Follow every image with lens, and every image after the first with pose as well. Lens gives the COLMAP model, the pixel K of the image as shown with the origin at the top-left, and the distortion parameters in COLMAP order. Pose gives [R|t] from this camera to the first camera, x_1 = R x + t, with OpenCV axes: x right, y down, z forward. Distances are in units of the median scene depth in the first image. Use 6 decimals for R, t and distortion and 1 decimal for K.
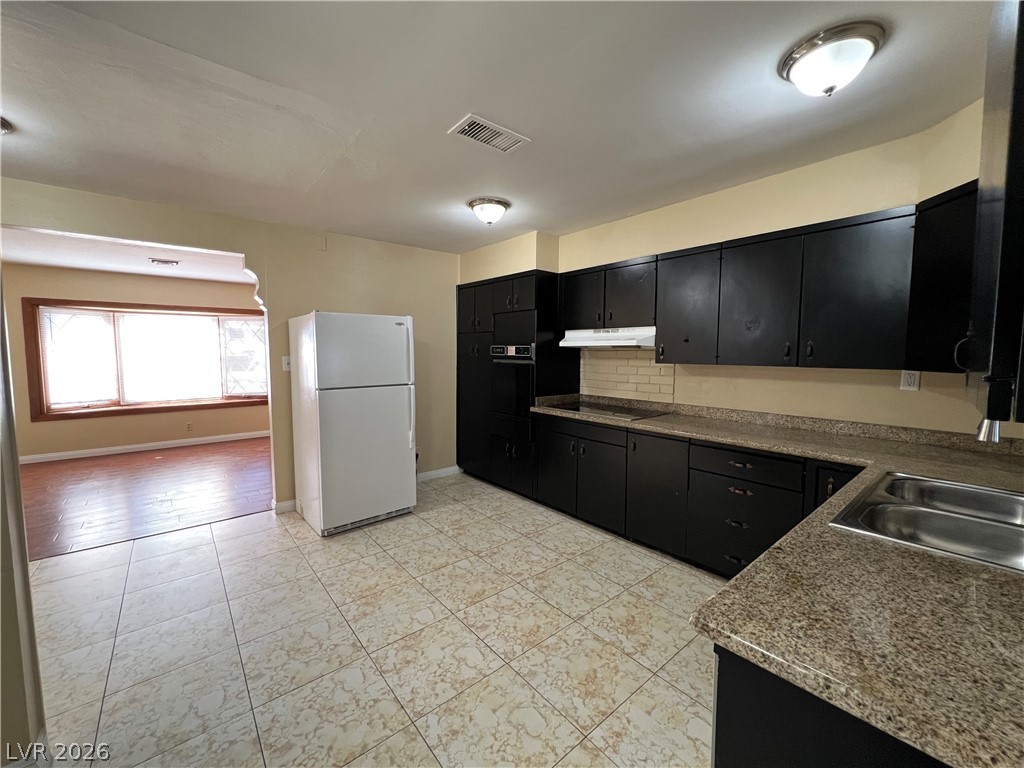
lens RADIAL K [[410.5, 0, 513.3], [0, 410.5, 381.7], [0, 0, 1]] dist [-0.003712, 0.000819]
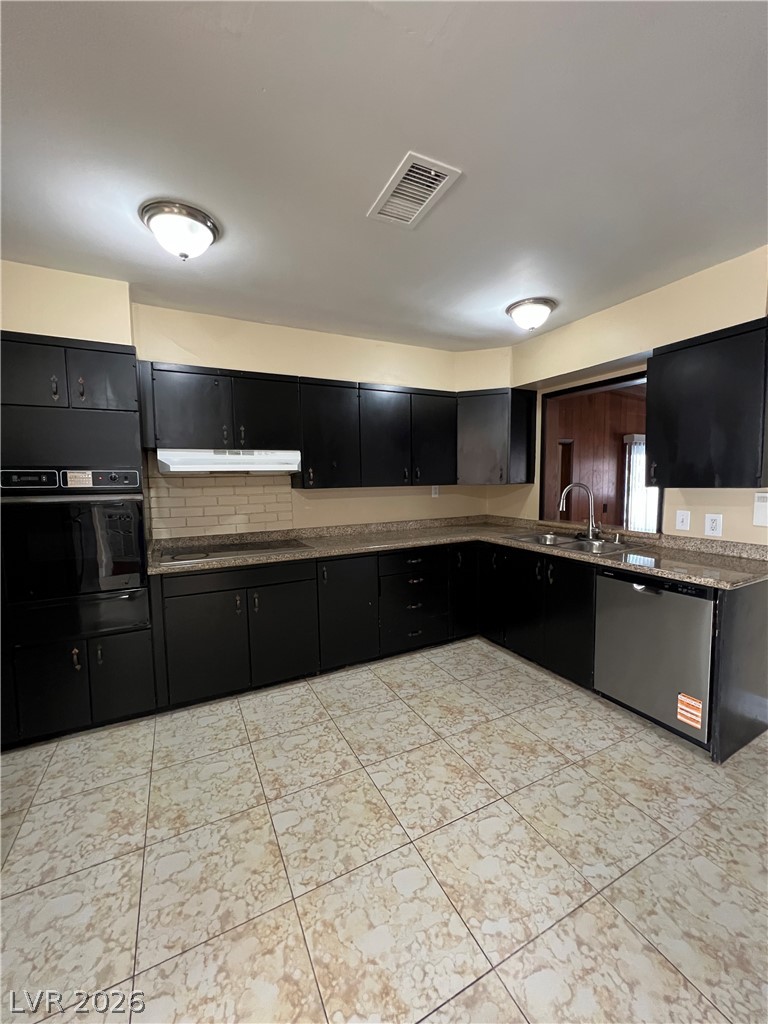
lens RADIAL K [[410.5, 0, 387.7], [0, 410.5, 512.4], [0, 0, 1]] dist [-0.003712, 0.000819]
pose [[0.221362, -0.090761, 0.970959, -0.714688], [0.087354, 0.993502, 0.072953, -0.055113], [-0.971271, 0.068668, 0.227852, 0.749974]]
